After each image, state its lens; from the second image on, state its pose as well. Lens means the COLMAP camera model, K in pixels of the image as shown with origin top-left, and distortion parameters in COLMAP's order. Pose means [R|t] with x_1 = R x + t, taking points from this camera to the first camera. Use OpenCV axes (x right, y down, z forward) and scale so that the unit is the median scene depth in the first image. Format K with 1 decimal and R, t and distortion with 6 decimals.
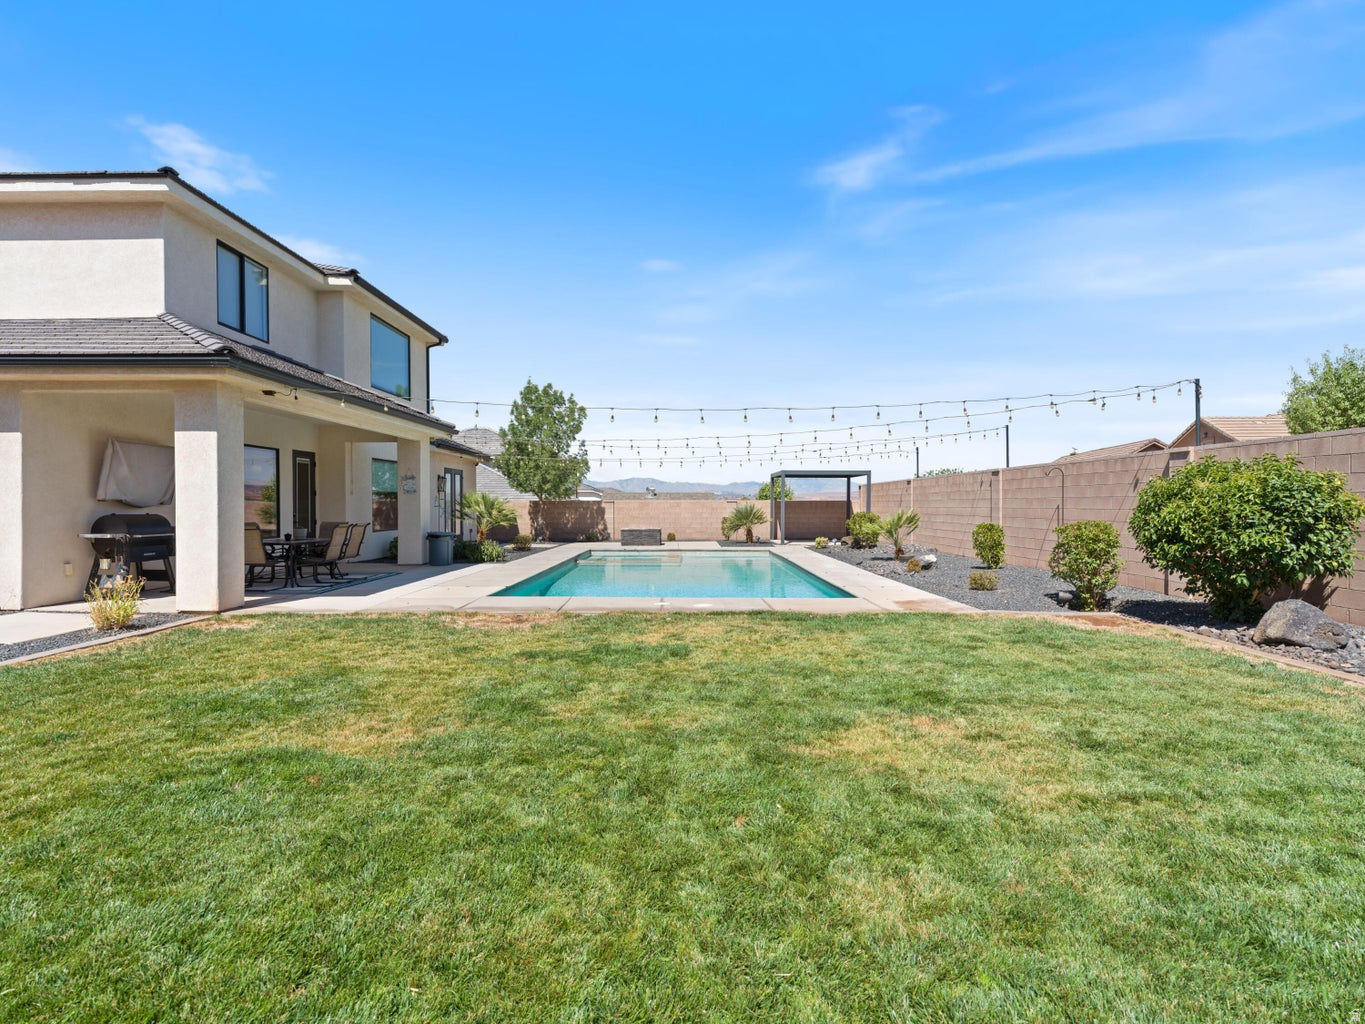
lens RADIAL K [[689.2, 0, 691.4], [0, 689.2, 509.4], [0, 0, 1]] dist [0.001927, -0.001289]
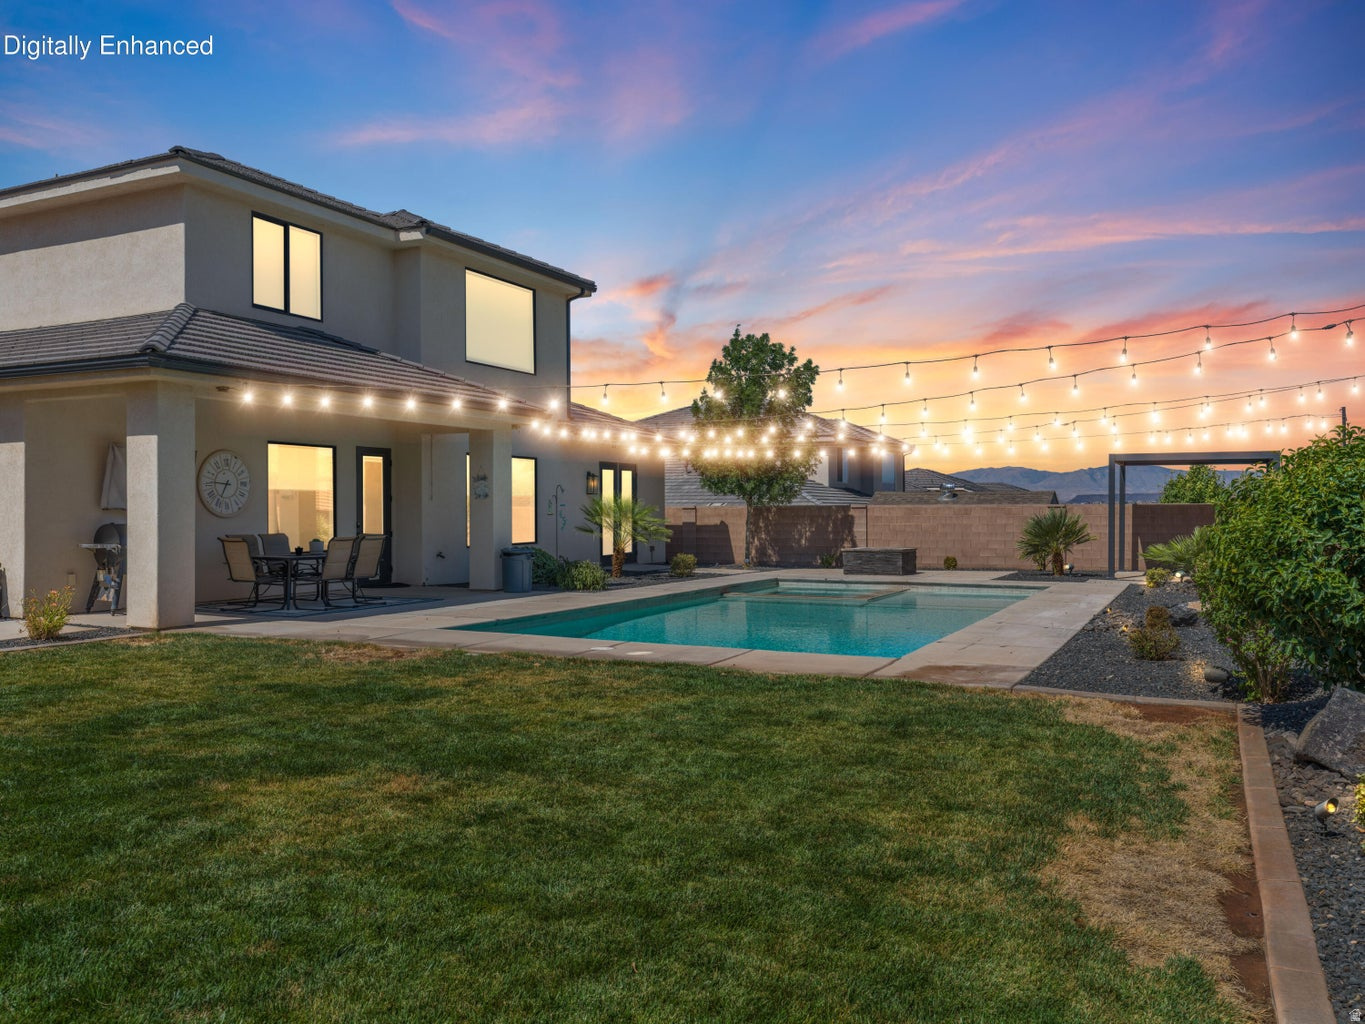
lens RADIAL K [[1099.0, 0, 680.0], [0, 1099.0, 510.6], [0, 0, 1]] dist [0.006505, 0.015200]
pose [[0.893503, -0.000526, -0.449057, 0.347532], [-0.002229, 0.999982, -0.005607, -0.002794], [0.449051, 0.006011, 0.893486, -0.006308]]
